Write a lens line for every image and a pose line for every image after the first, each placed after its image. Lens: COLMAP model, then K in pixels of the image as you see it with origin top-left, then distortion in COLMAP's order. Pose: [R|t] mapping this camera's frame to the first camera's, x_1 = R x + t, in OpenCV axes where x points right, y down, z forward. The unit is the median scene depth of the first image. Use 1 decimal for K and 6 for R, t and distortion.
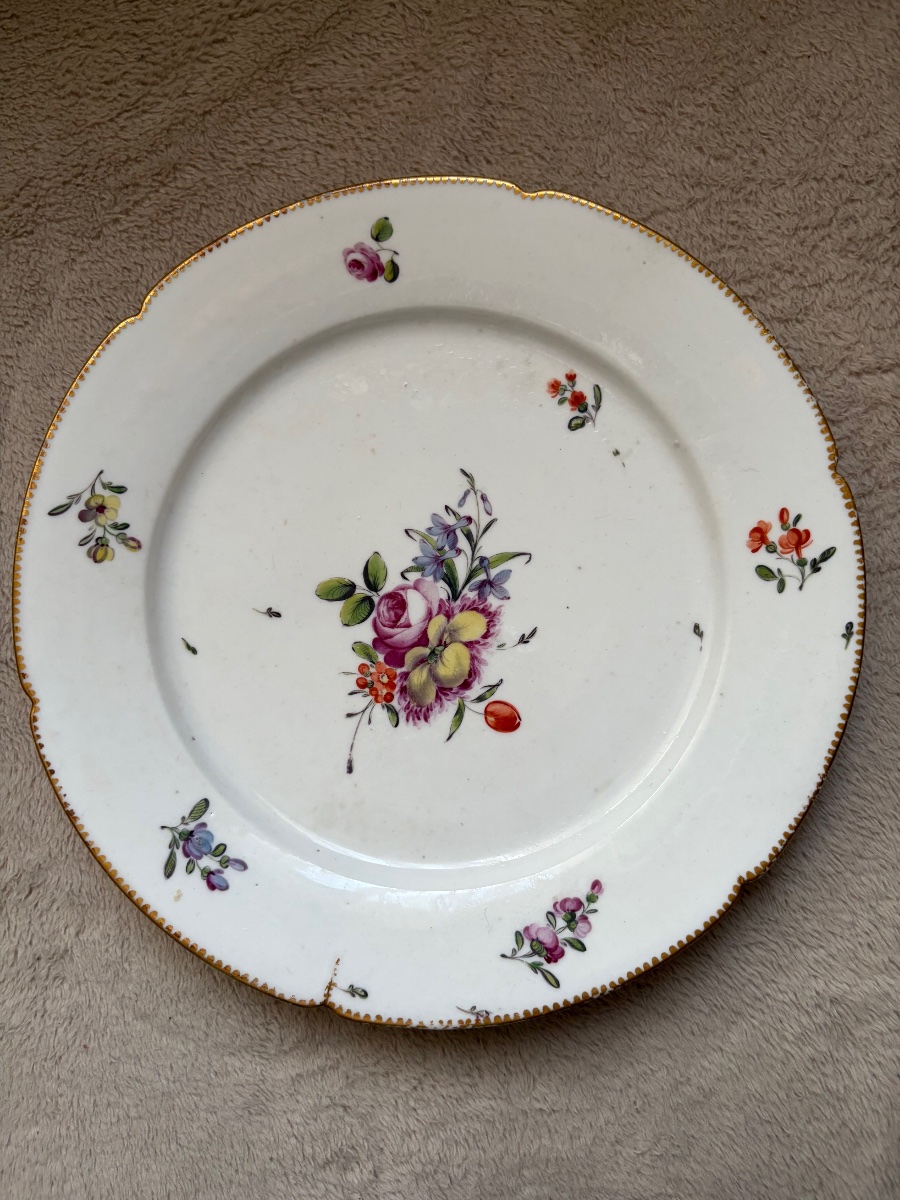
lens RADIAL K [[867.8, 0, 466.0], [0, 867.8, 579.7], [0, 0, 1]] dist [-0.069093, -0.002621]
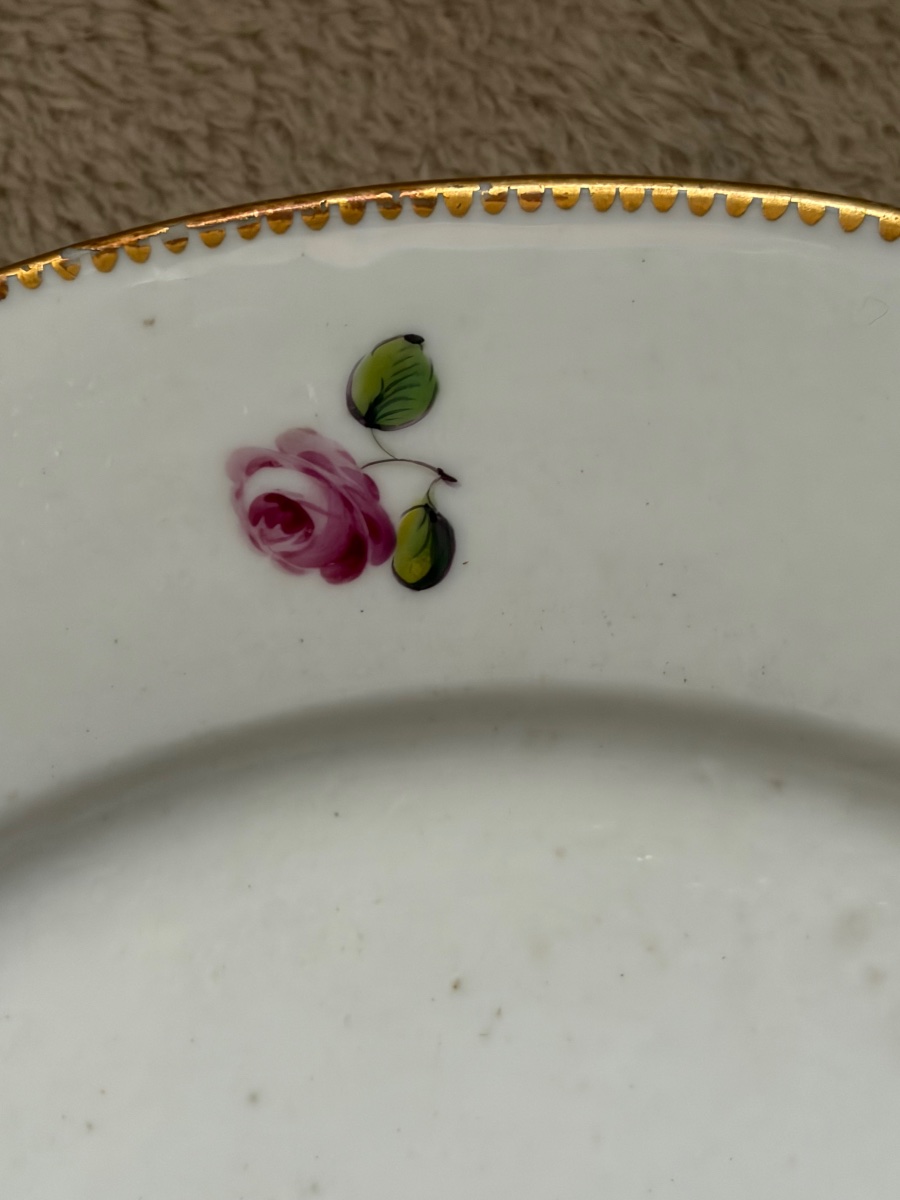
lens RADIAL K [[2573.6, 0, 453.8], [0, 2573.6, 599.7], [0, 0, 1]] dist [0.061096, 0.000000]
pose [[0.997866, 0.045055, -0.047270, -0.061693], [-0.050755, 0.990567, -0.127285, -0.358626], [0.041089, 0.129412, 0.990739, 0.403488]]
